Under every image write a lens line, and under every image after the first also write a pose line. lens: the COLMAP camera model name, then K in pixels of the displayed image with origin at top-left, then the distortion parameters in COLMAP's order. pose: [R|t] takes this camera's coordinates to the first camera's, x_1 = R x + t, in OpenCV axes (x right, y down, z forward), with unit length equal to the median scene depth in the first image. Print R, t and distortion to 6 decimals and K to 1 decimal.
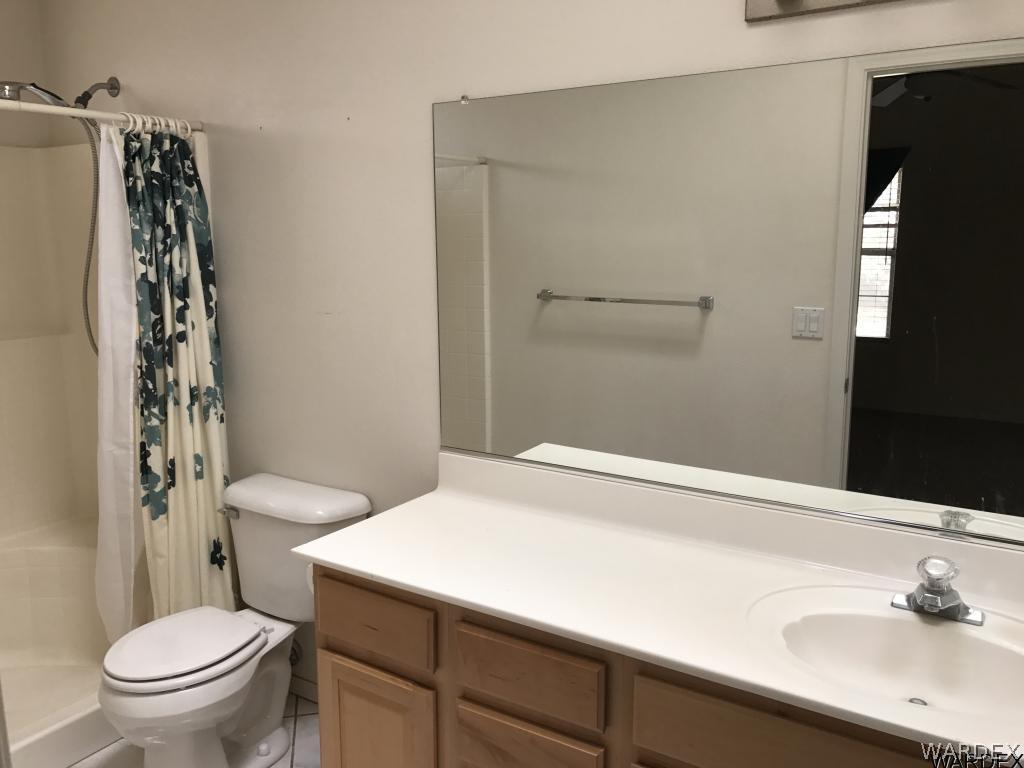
lens RADIAL K [[837.3, 0, 510.7], [0, 837.3, 381.0], [0, 0, 1]] dist [0.063062, 0.010609]
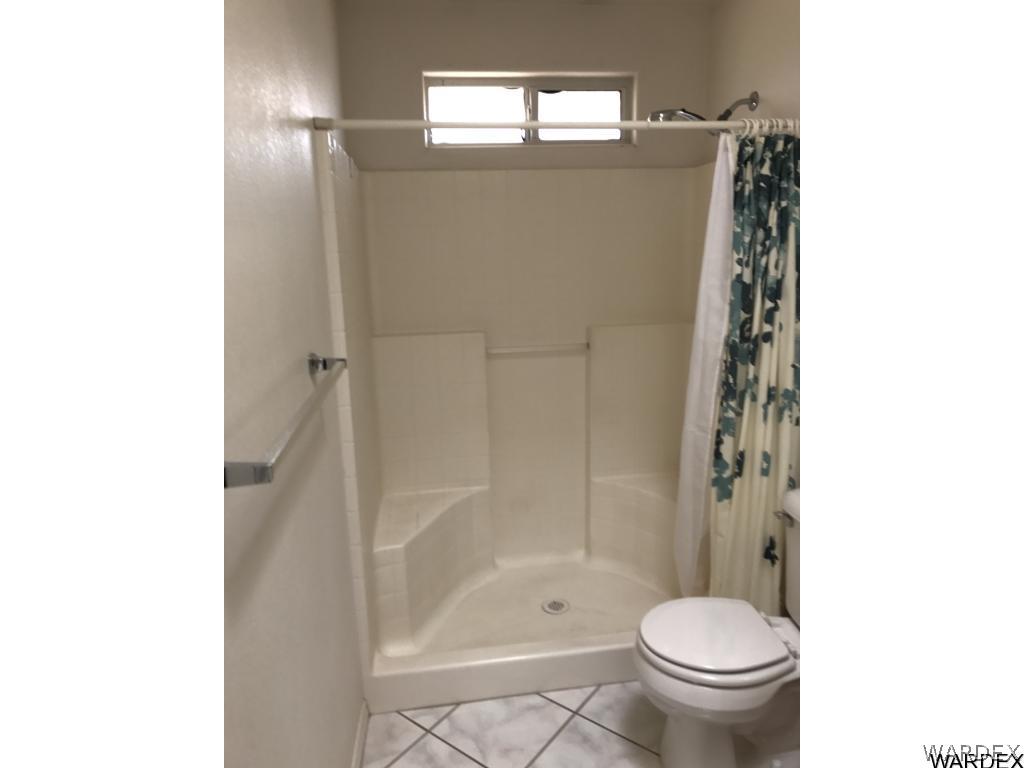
lens RADIAL K [[627.8, 0, 516.9], [0, 627.8, 376.7], [0, 0, 1]] dist [0.008216, 0.002376]
pose [[0.656043, 0.152019, -0.739255, -0.018827], [-0.119947, 0.988056, 0.096736, -0.042469], [0.745131, 0.025208, 0.666441, 0.270448]]
